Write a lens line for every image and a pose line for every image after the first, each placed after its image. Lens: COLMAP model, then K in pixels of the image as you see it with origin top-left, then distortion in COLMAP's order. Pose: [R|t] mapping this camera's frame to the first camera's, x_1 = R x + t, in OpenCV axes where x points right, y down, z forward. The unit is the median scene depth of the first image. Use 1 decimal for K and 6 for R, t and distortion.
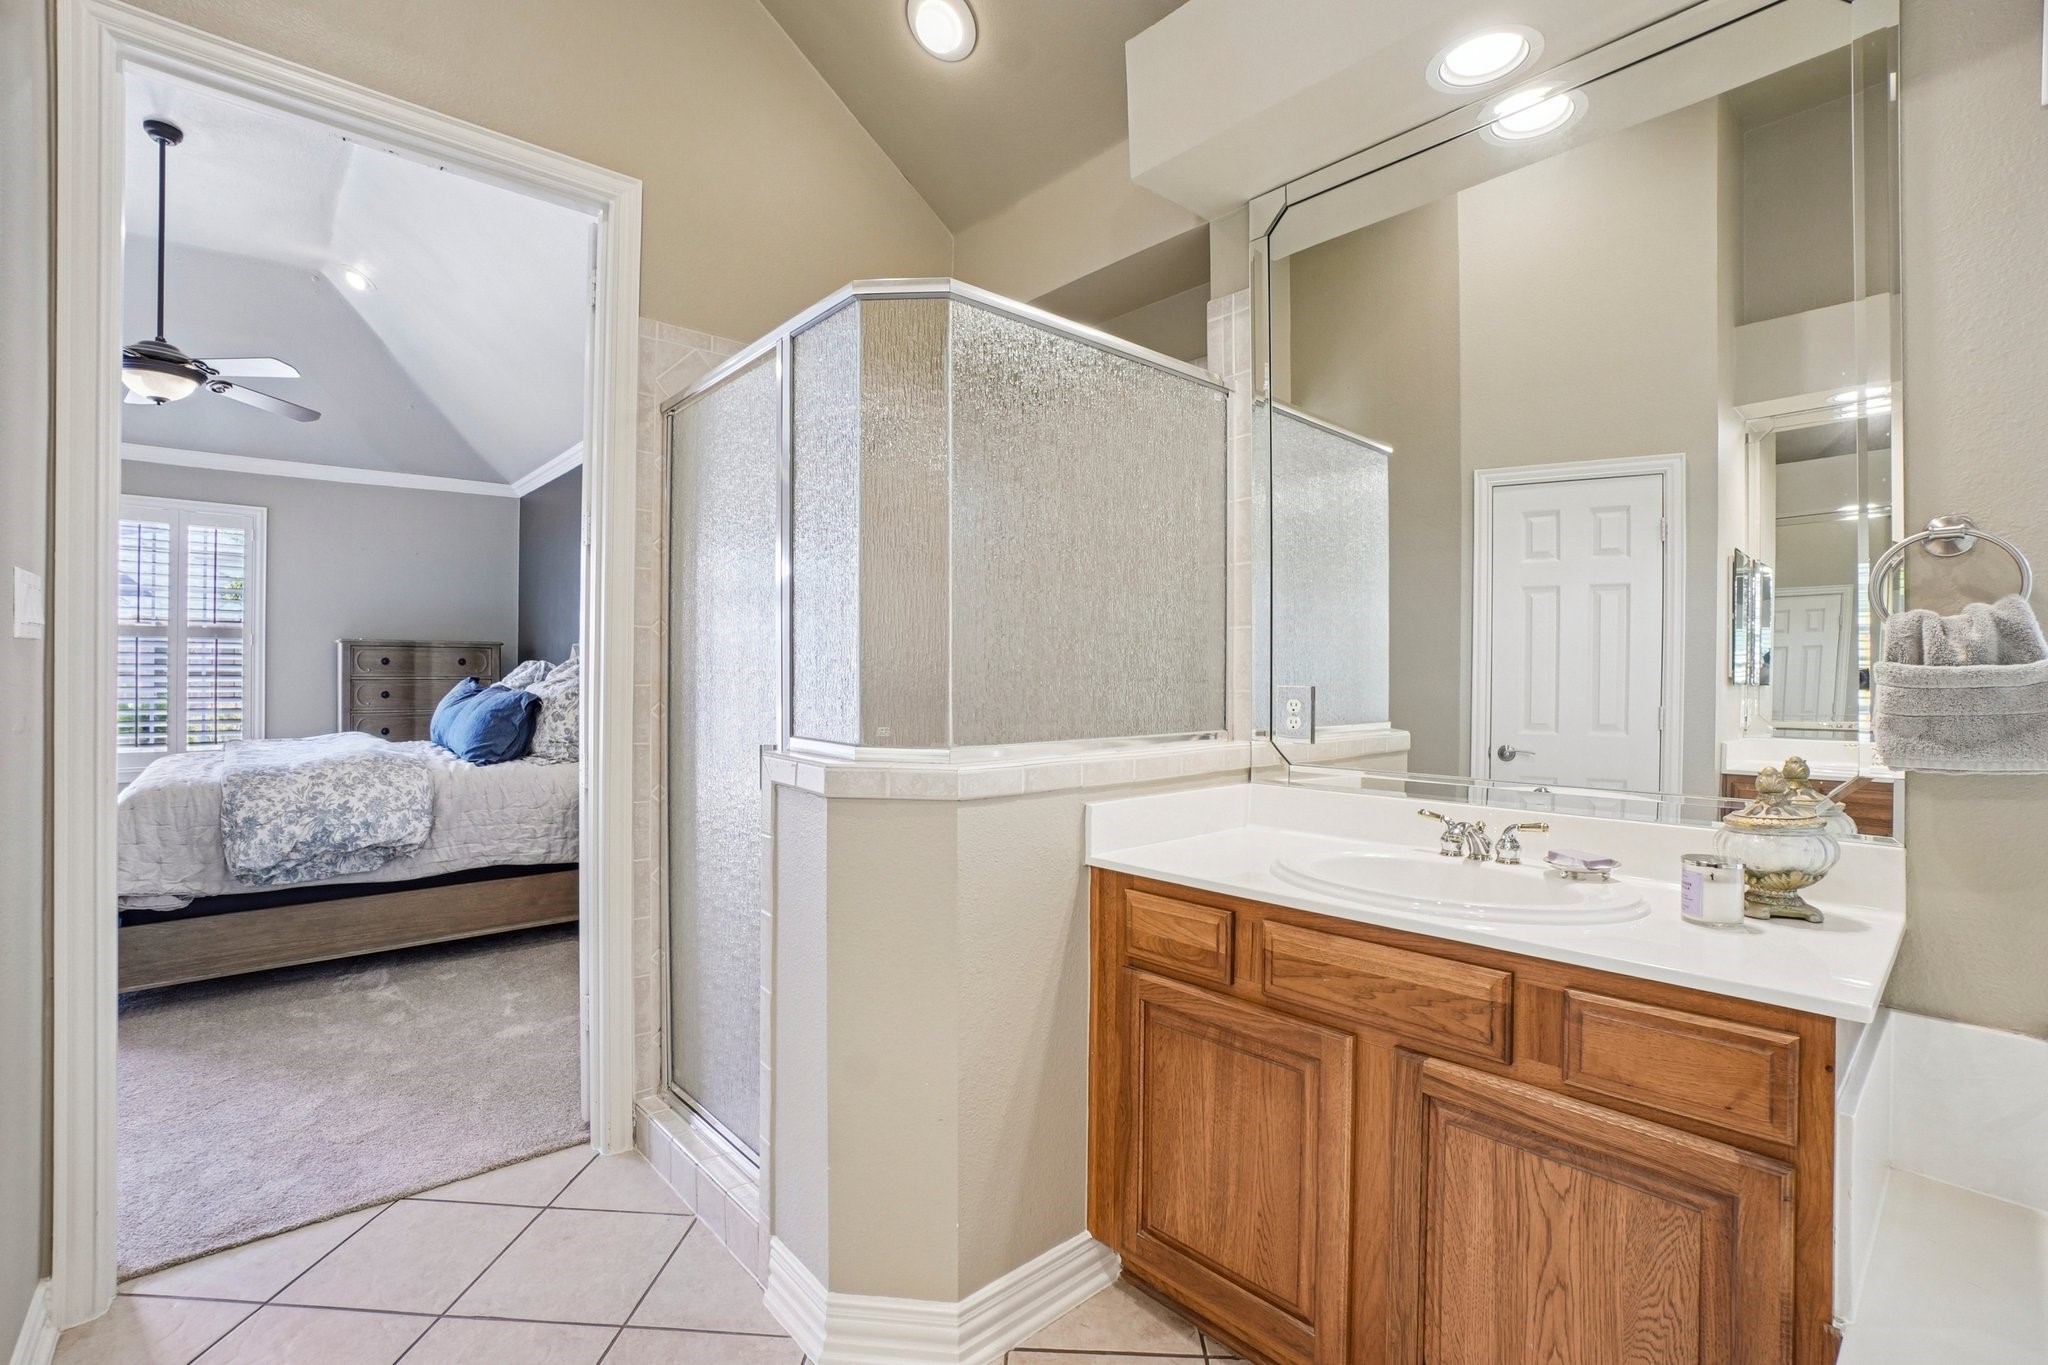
lens RADIAL K [[902.2, 0, 1029.4], [0, 902.2, 673.0], [0, 0, 1]] dist [-0.035682, 0.006500]
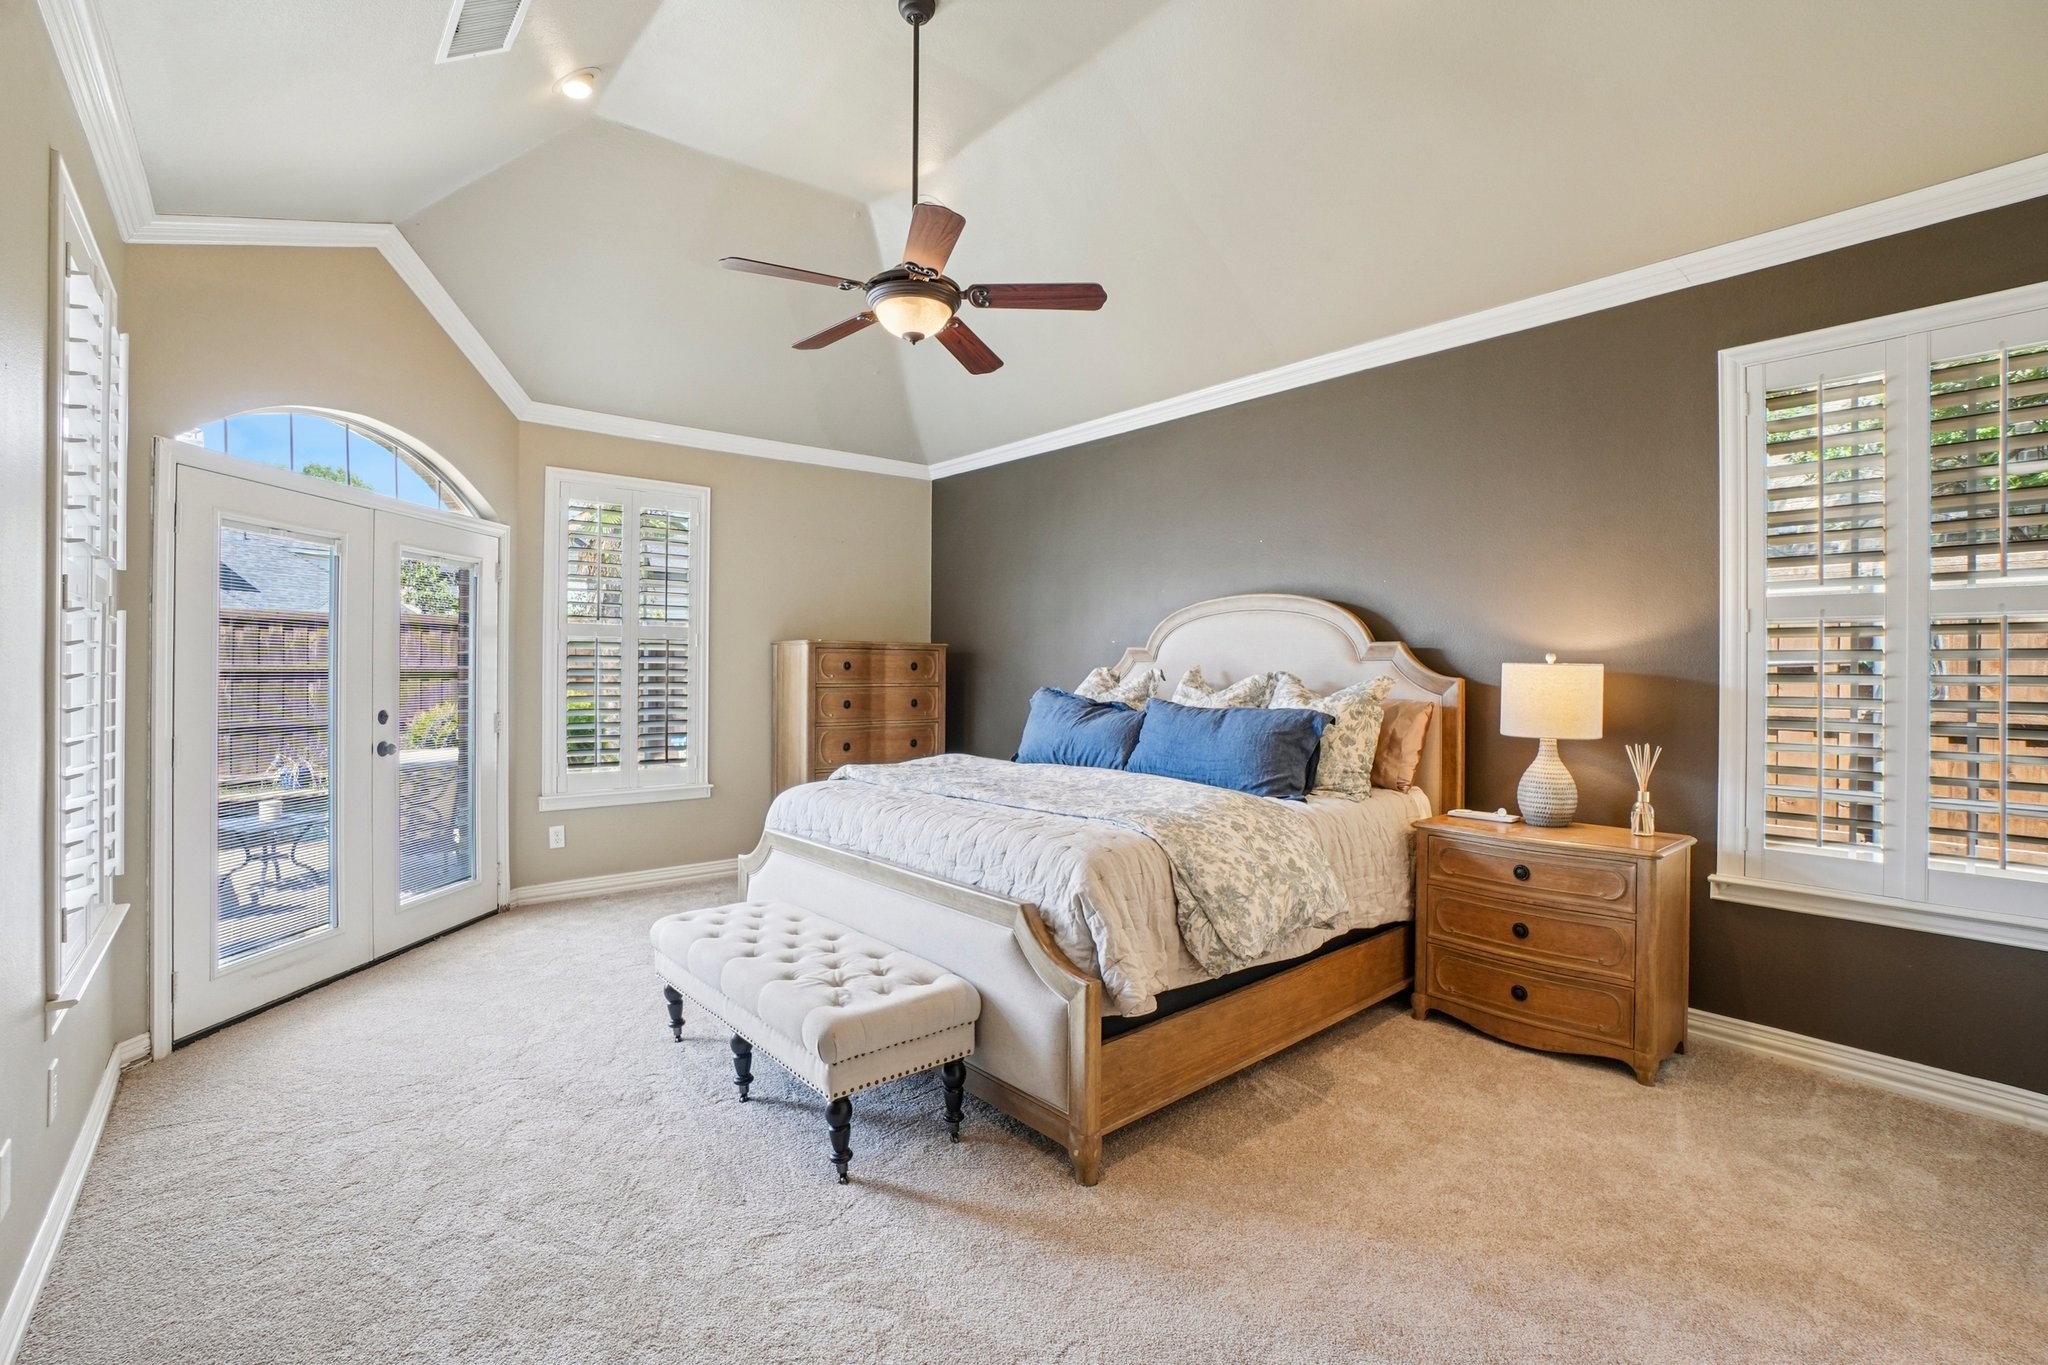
lens RADIAL K [[902.2, 0, 1019.4], [0, 902.2, 673.4], [0, 0, 1]] dist [-0.035682, 0.006500]
pose [[0.999898, -0.000500, -0.014248, -1.020231], [0.000582, 0.999983, 0.005773, -0.020852], [0.014245, -0.005781, 0.999882, 0.228492]]
